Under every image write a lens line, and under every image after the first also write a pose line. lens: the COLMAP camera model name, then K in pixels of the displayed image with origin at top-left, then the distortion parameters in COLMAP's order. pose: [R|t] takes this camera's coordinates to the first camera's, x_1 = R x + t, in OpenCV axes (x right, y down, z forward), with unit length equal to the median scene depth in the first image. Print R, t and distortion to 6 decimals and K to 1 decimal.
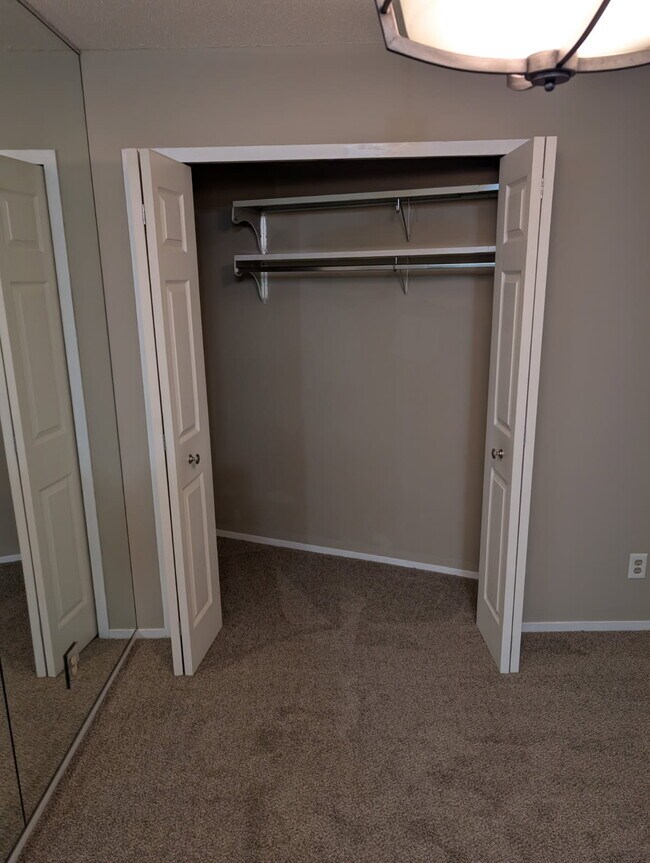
lens RADIAL K [[626.5, 0, 325.0], [0, 626.5, 431.5], [0, 0, 1]] dist [0.058355, -0.002059]
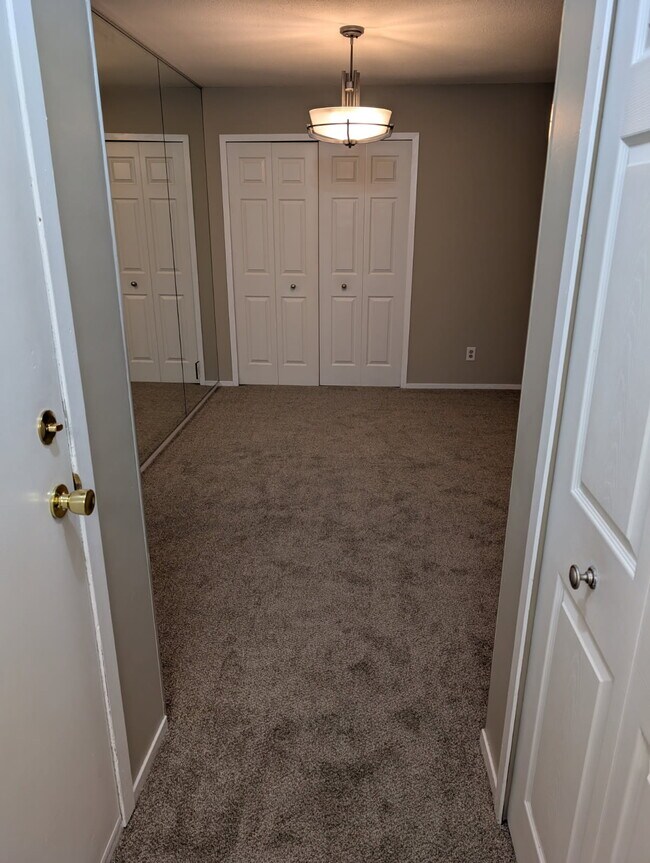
lens RADIAL K [[626.5, 0, 325.0], [0, 626.5, 431.5], [0, 0, 1]] dist [0.058355, -0.002059]
pose [[0.998337, 0.033088, -0.047213, 0.163707], [-0.028009, 0.994135, 0.104459, 0.303572], [0.050392, -0.102963, 0.993408, -1.150609]]
